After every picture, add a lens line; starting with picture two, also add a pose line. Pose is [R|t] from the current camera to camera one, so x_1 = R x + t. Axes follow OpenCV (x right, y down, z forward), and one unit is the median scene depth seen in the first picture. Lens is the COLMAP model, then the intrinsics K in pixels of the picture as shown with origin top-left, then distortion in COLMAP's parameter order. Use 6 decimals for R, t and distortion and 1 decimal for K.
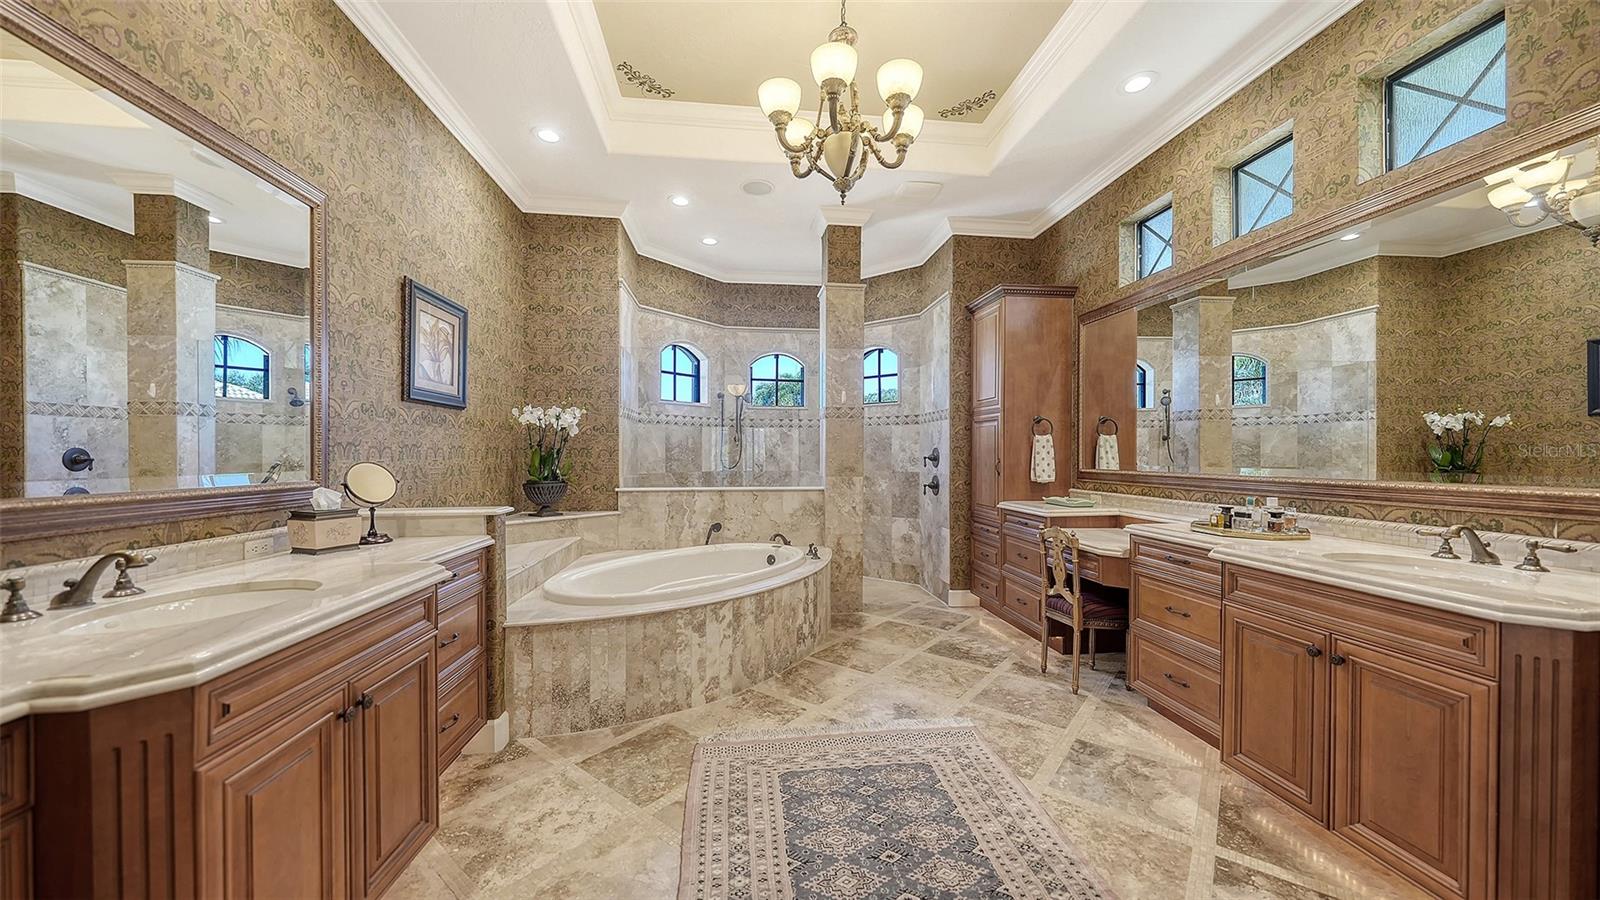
lens RADIAL K [[550.1, 0, 805.7], [0, 550.1, 457.5], [0, 0, 1]] dist [-0.003161, -0.000006]
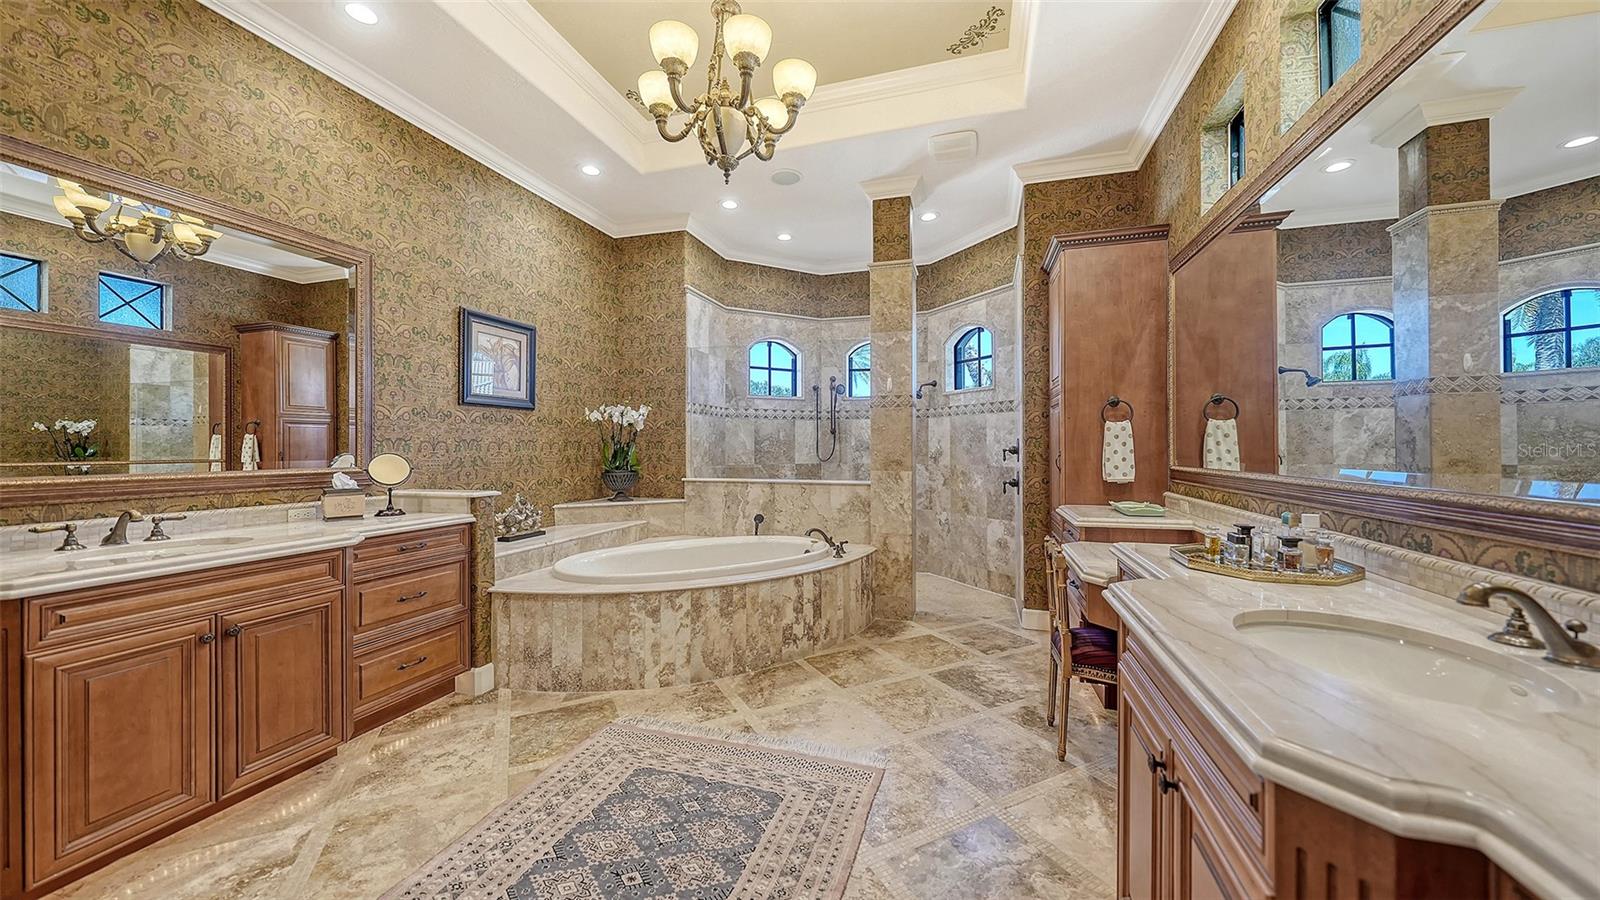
lens RADIAL K [[550.1, 0, 808.3], [0, 550.1, 445.7], [0, 0, 1]] dist [-0.003161, -0.000006]
pose [[0.914574, -0.001973, -0.404414, 0.391950], [-0.001028, 0.999974, -0.007203, -0.000696], [0.404418, 0.007004, 0.914548, 0.128756]]
